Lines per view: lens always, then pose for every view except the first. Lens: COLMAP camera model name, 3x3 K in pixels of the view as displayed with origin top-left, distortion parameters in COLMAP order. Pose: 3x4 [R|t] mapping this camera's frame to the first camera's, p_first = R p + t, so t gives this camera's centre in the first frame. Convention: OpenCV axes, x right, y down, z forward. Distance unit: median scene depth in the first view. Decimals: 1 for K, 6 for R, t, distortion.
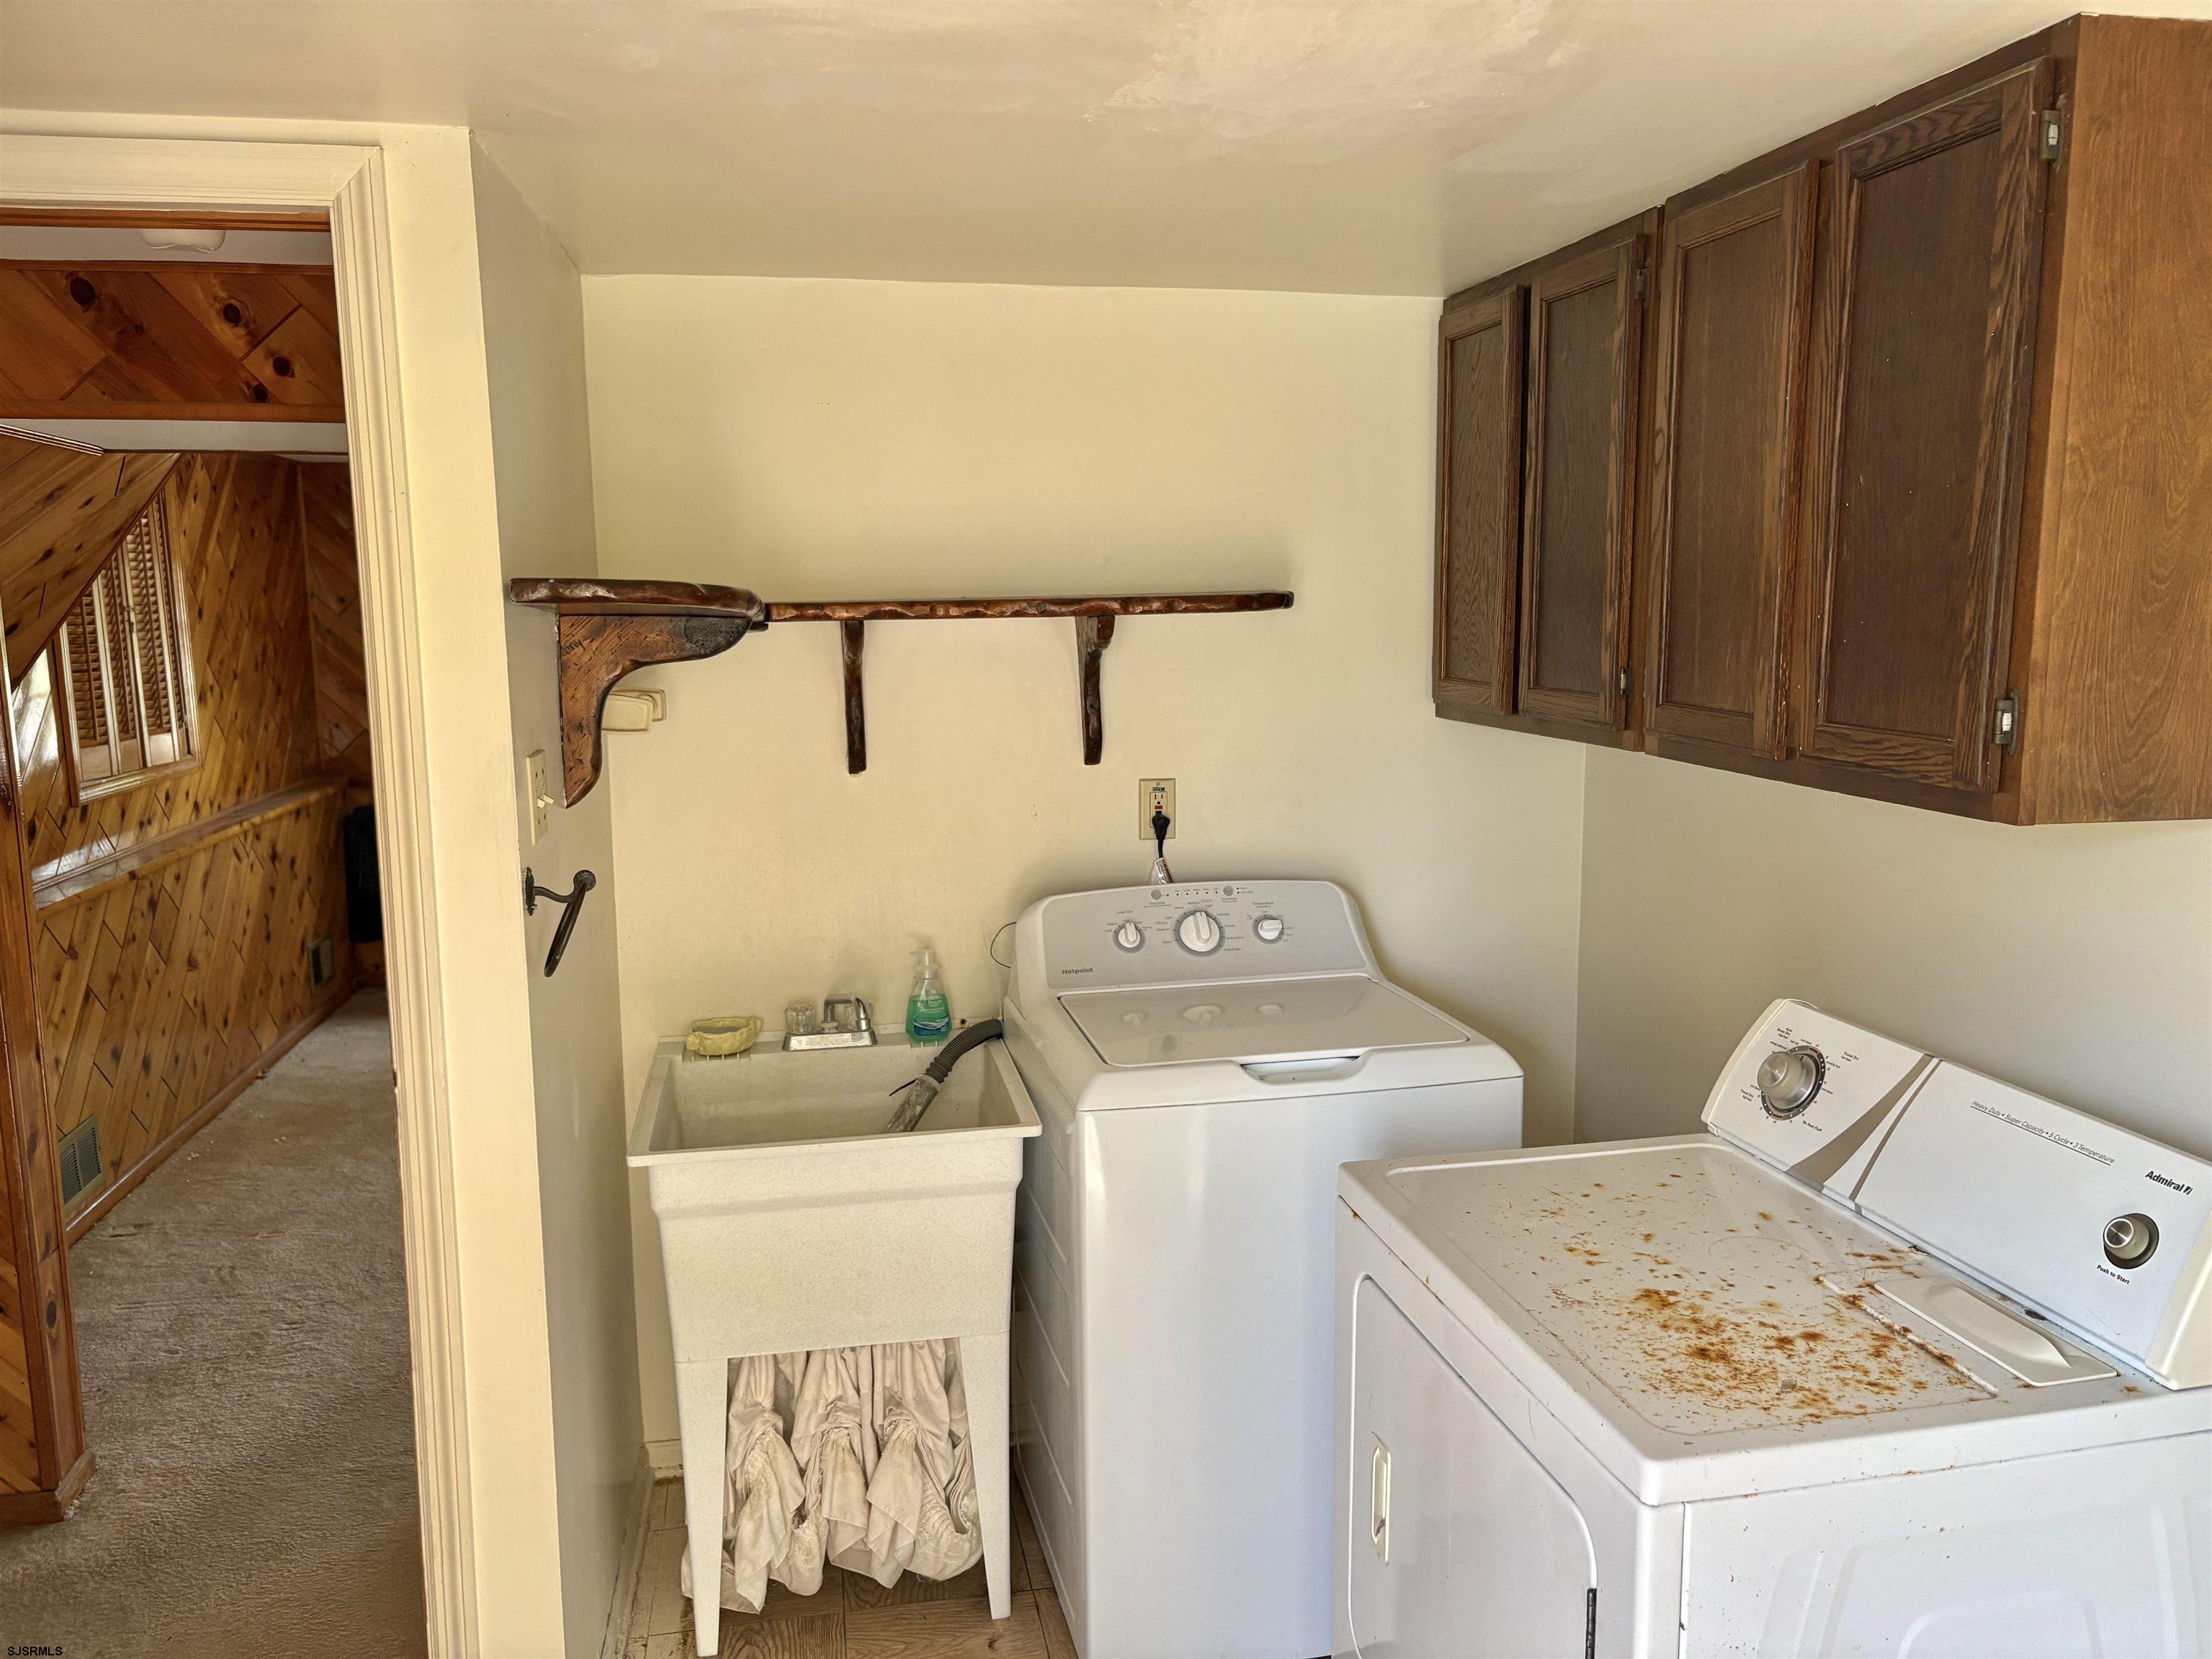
lens RADIAL K [[1694.6, 0, 1101.4], [0, 1694.6, 875.3], [0, 0, 1]] dist [0.004526, -0.002091]
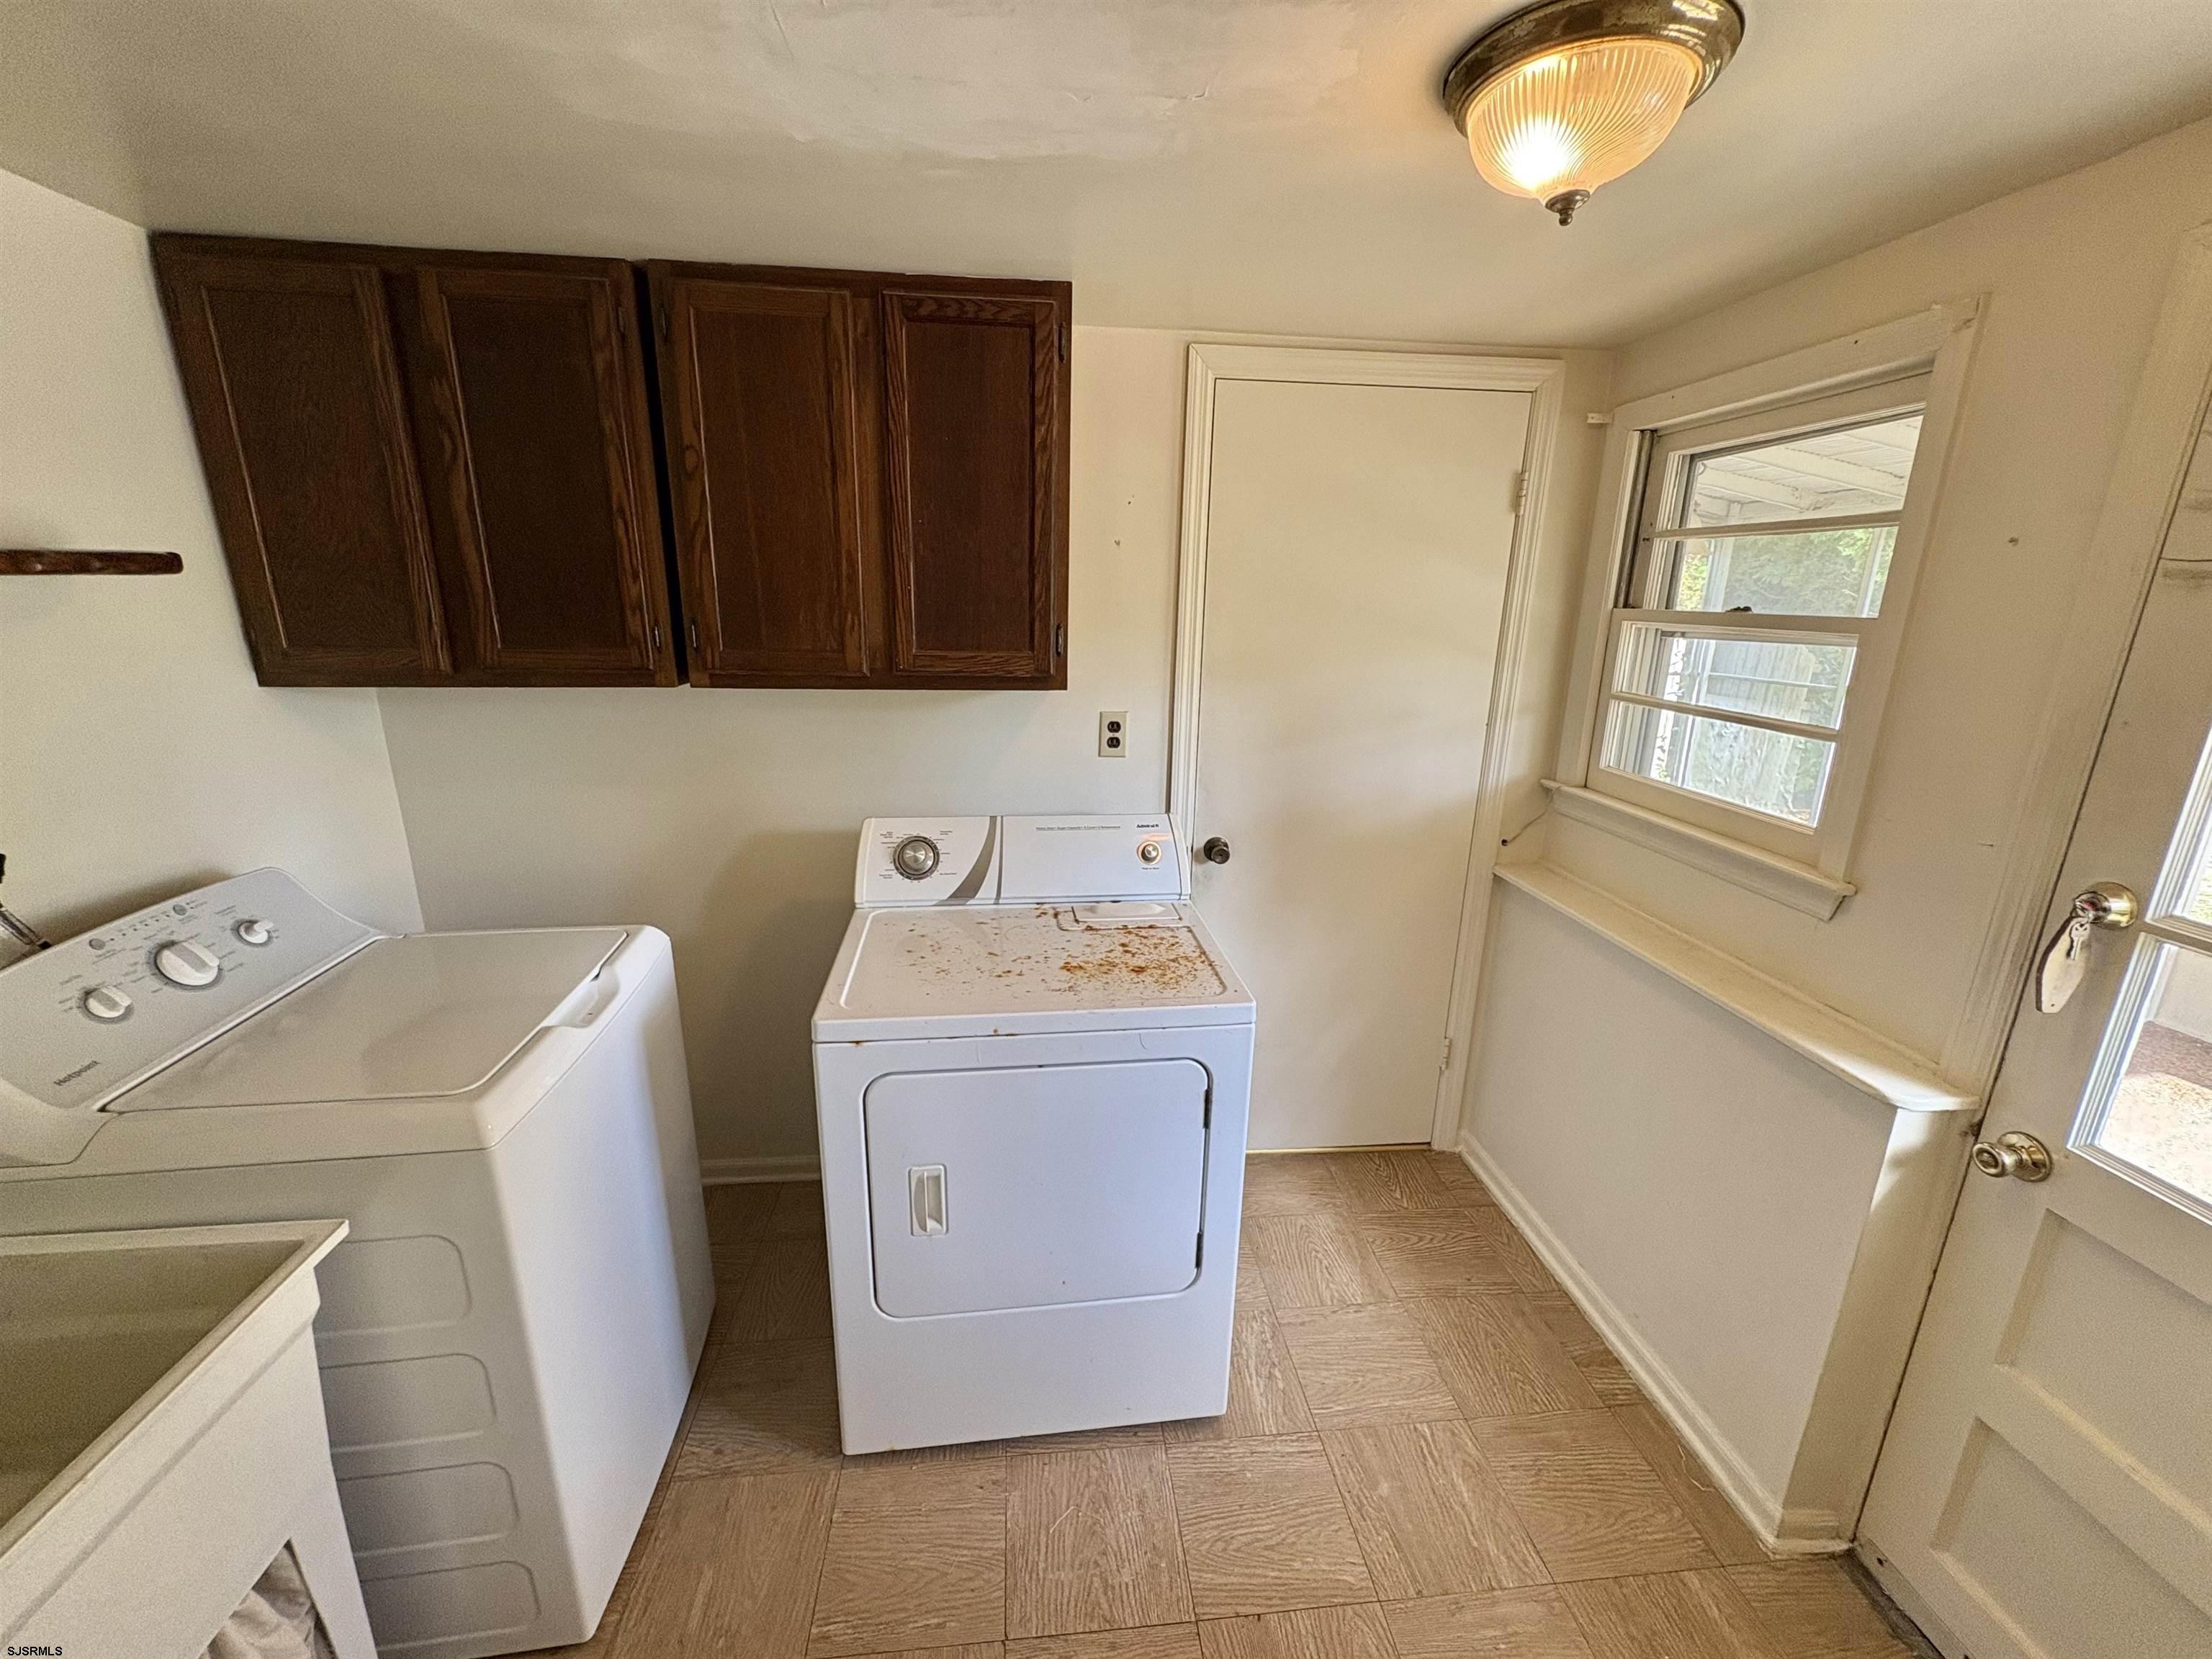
lens RADIAL K [[880.3, 0, 1106.0], [0, 880.3, 829.5], [0, 0, 1]] dist [-0.000679, 0.000431]
pose [[0.058157, -0.252281, 0.965905, -0.497723], [0.148133, 0.959012, 0.241562, -0.106668], [-0.987256, 0.129034, 0.093145, 0.778510]]
